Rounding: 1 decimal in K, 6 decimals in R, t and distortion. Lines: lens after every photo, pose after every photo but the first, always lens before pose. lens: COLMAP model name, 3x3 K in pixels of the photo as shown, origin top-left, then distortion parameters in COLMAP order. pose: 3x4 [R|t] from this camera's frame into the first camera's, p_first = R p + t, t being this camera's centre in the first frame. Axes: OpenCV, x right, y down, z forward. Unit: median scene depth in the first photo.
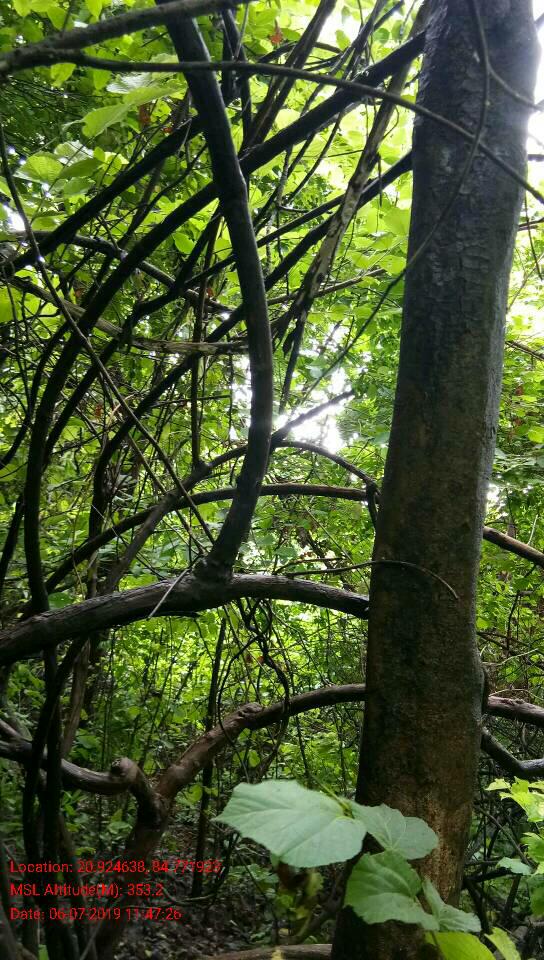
lens RADIAL K [[723.6, 0, 274.5], [0, 723.6, 483.9], [0, 0, 1]] dist [0.066790, -0.117937]
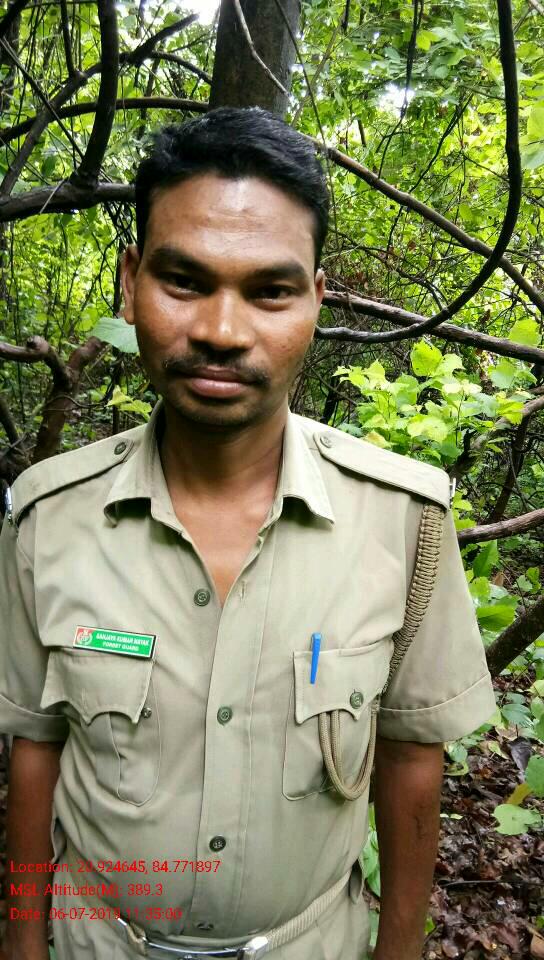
lens RADIAL K [[723.6, 0, 274.5], [0, 723.6, 483.9], [0, 0, 1]] dist [0.066790, -0.117937]
pose [[0.992883, -0.025335, 0.116367, 0.053528], [-0.034574, 0.873706, 0.485223, -0.033451], [-0.113964, -0.485793, 0.866612, -0.285668]]
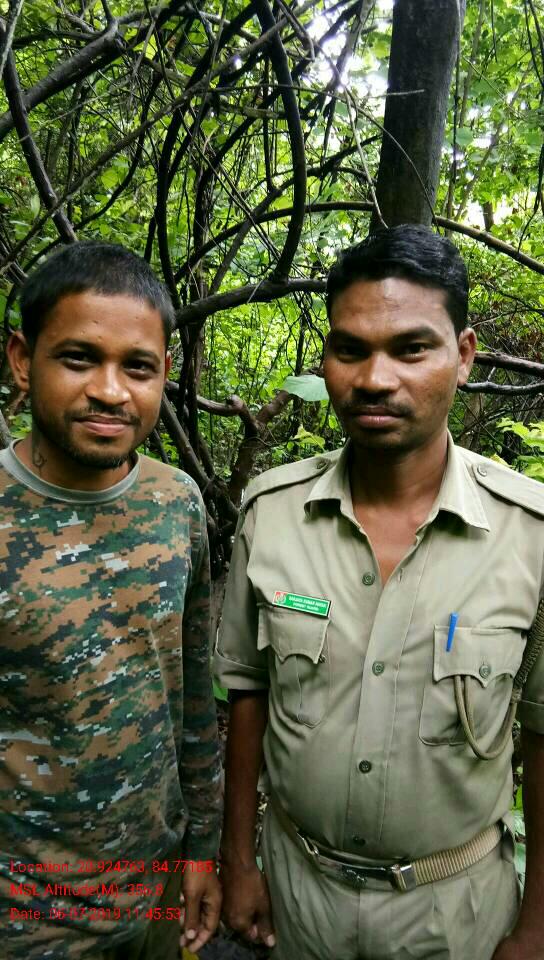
lens RADIAL K [[723.6, 0, 274.5], [0, 723.6, 483.9], [0, 0, 1]] dist [0.066790, -0.117937]
pose [[0.992578, 0.003604, -0.121555, 0.074273], [0.046669, 0.911734, 0.408120, -0.087545], [0.112297, -0.410764, 0.904799, -0.502848]]
